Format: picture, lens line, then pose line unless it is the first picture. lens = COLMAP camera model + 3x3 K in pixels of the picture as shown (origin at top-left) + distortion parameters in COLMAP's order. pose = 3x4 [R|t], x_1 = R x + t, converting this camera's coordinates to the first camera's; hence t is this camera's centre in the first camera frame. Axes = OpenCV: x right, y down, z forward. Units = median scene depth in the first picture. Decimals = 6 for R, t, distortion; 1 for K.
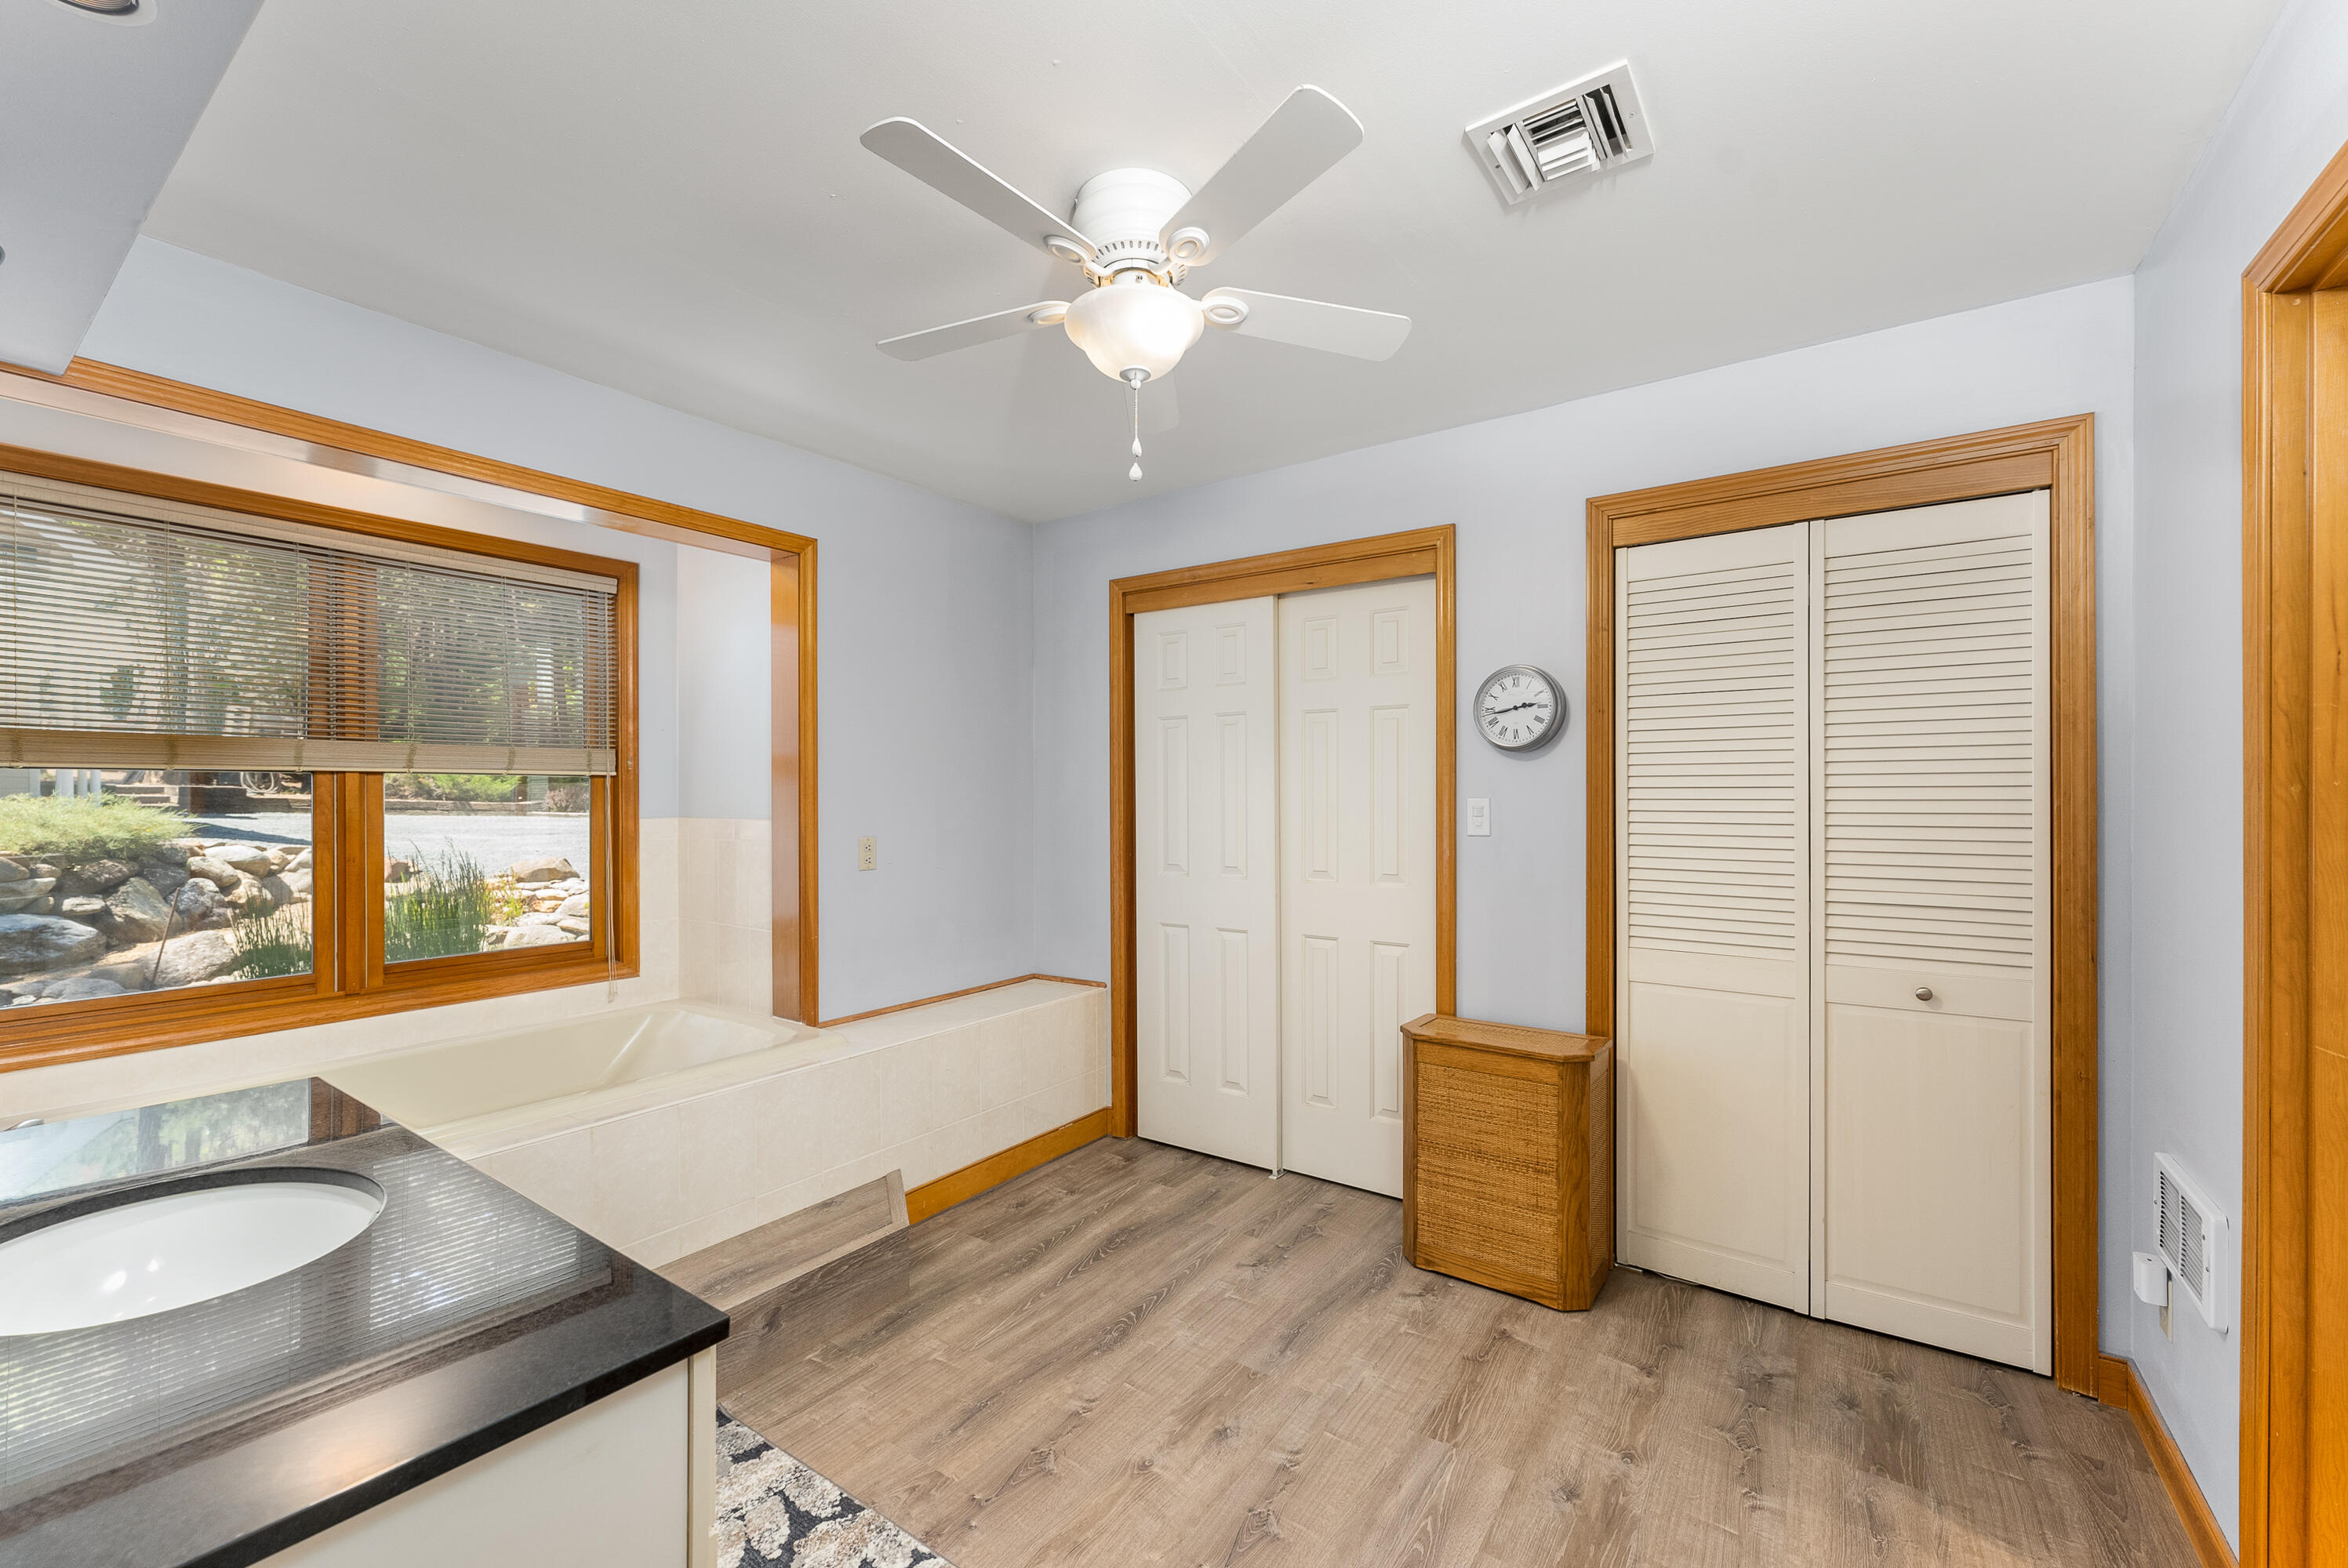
lens RADIAL K [[957.3, 0, 1173.2], [0, 957.3, 793.0], [0, 0, 1]] dist [0.001818, 0.000177]
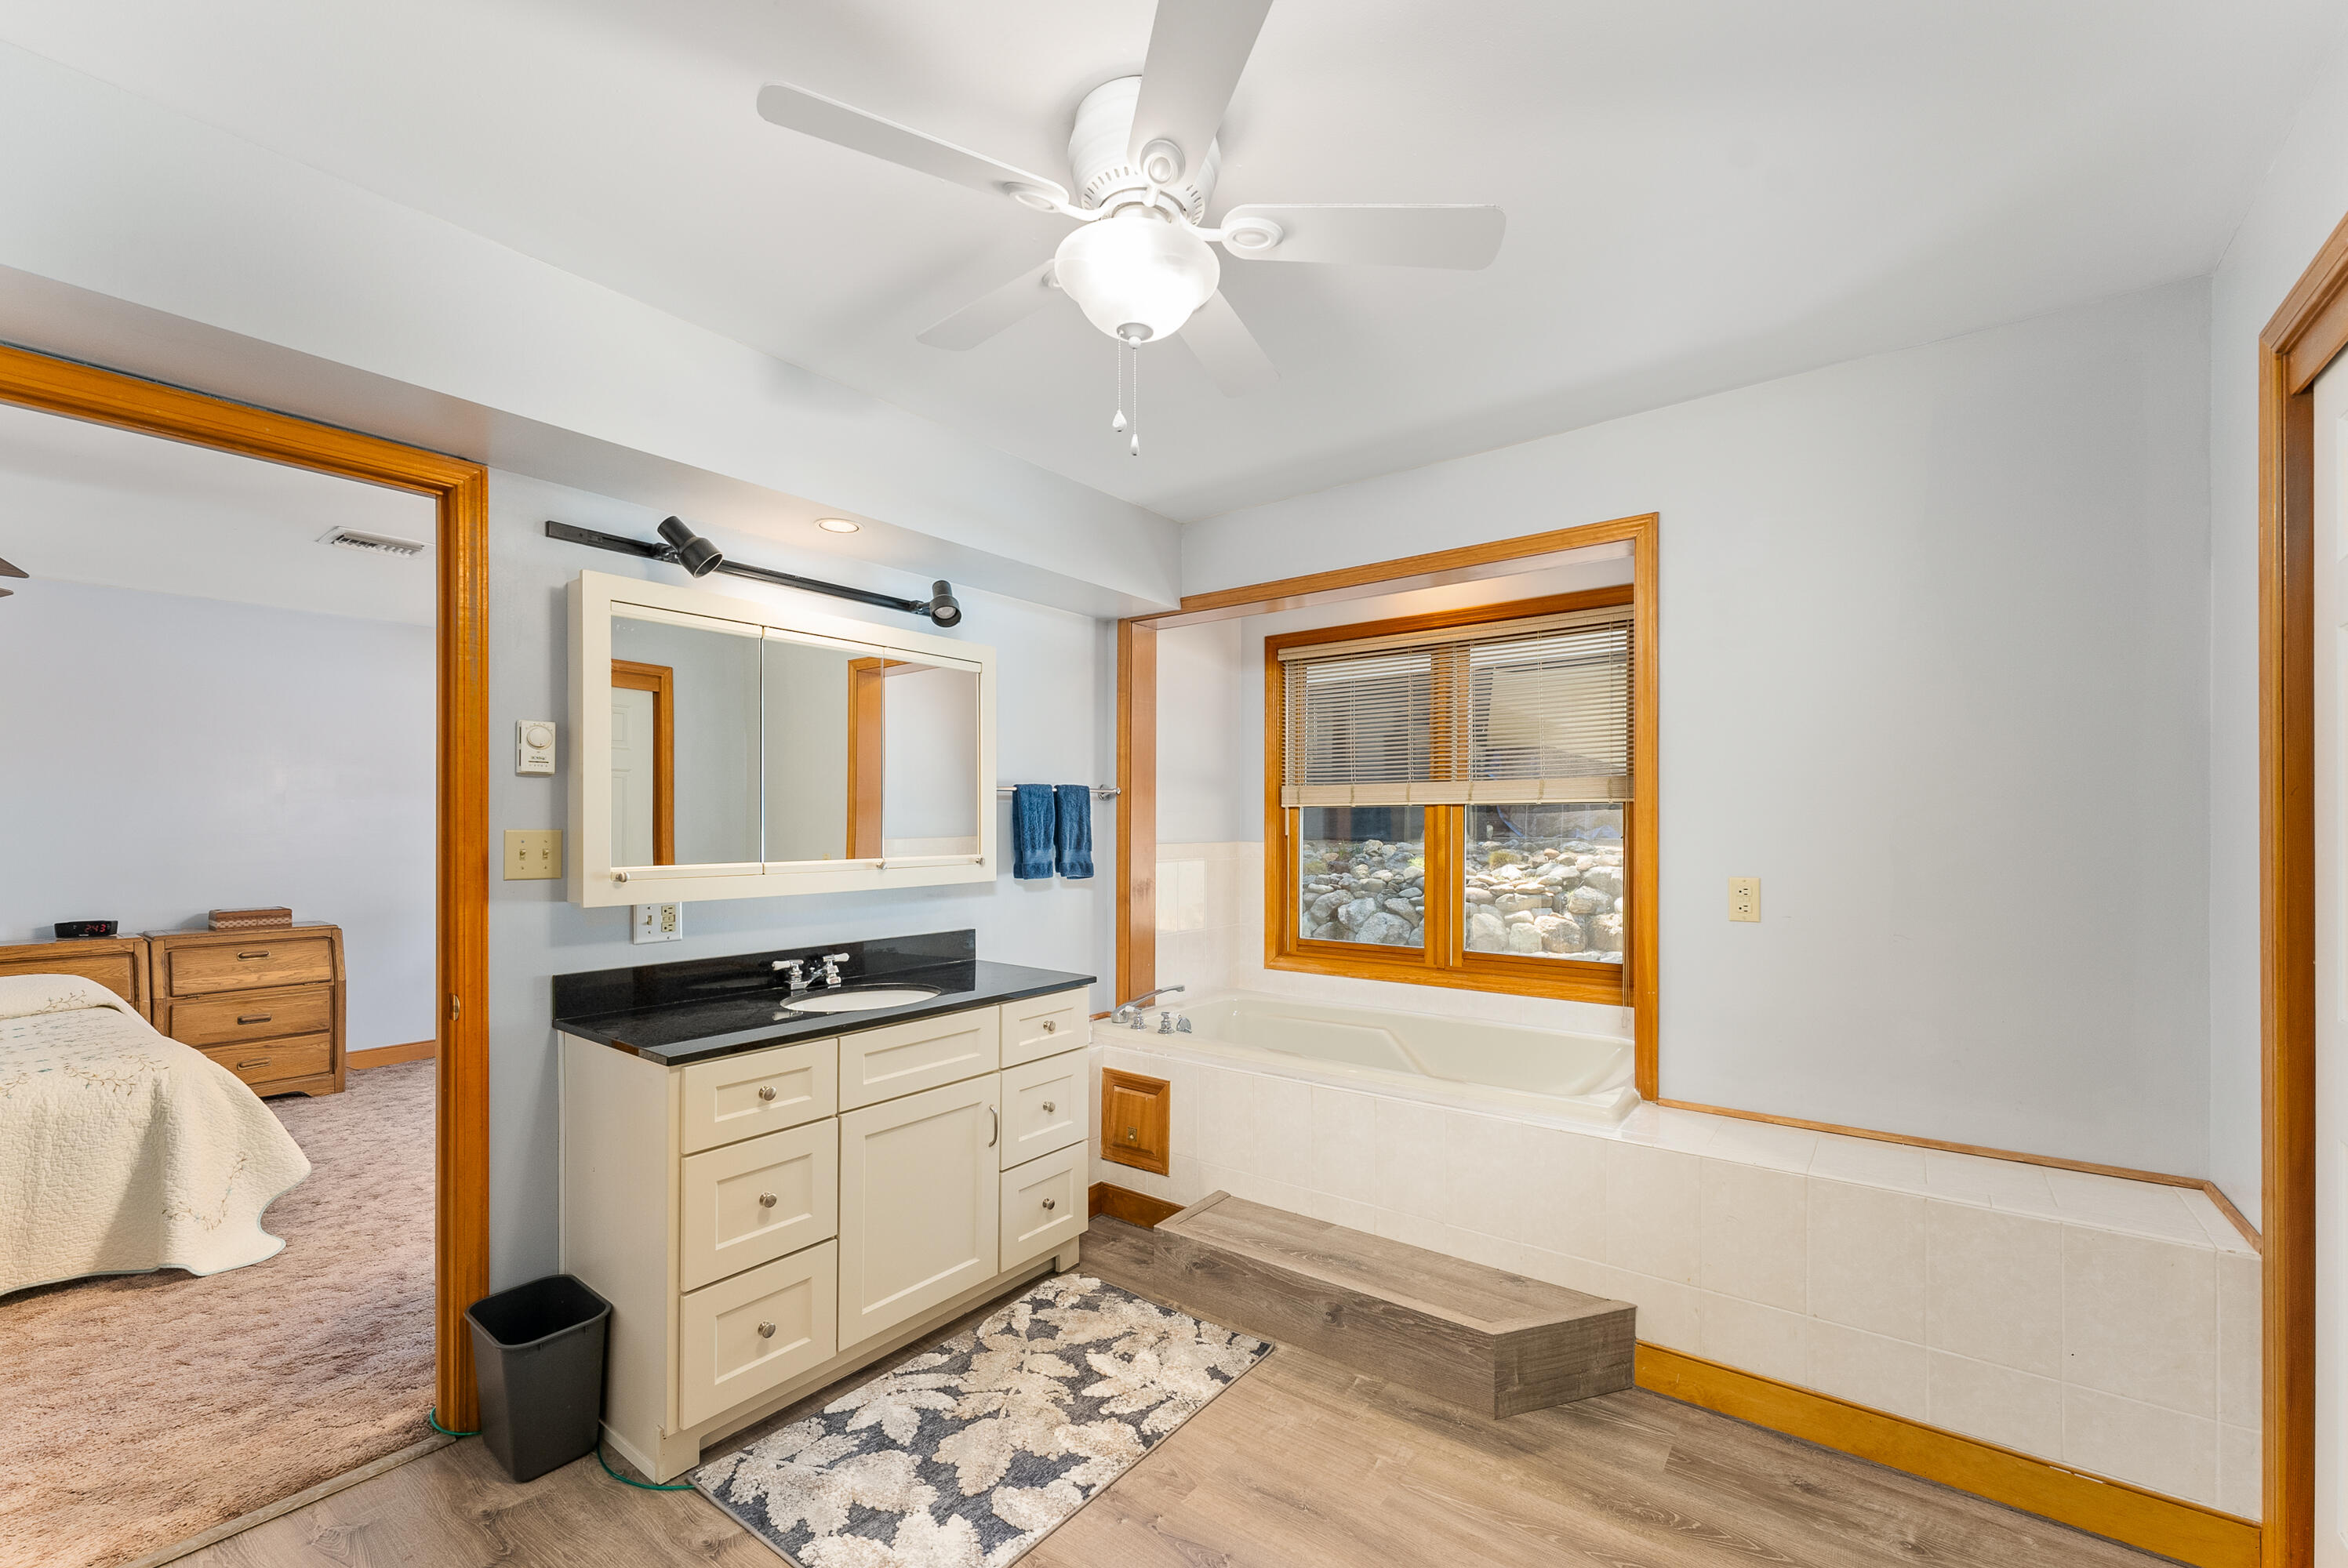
lens RADIAL K [[957.3, 0, 1178.7], [0, 957.3, 823.2], [0, 0, 1]] dist [0.001818, 0.000177]
pose [[-0.032286, -0.001264, -0.999478, 0.570000], [0.002321, 0.999996, -0.001340, 0.005477], [0.999476, -0.002363, -0.032283, 0.754314]]
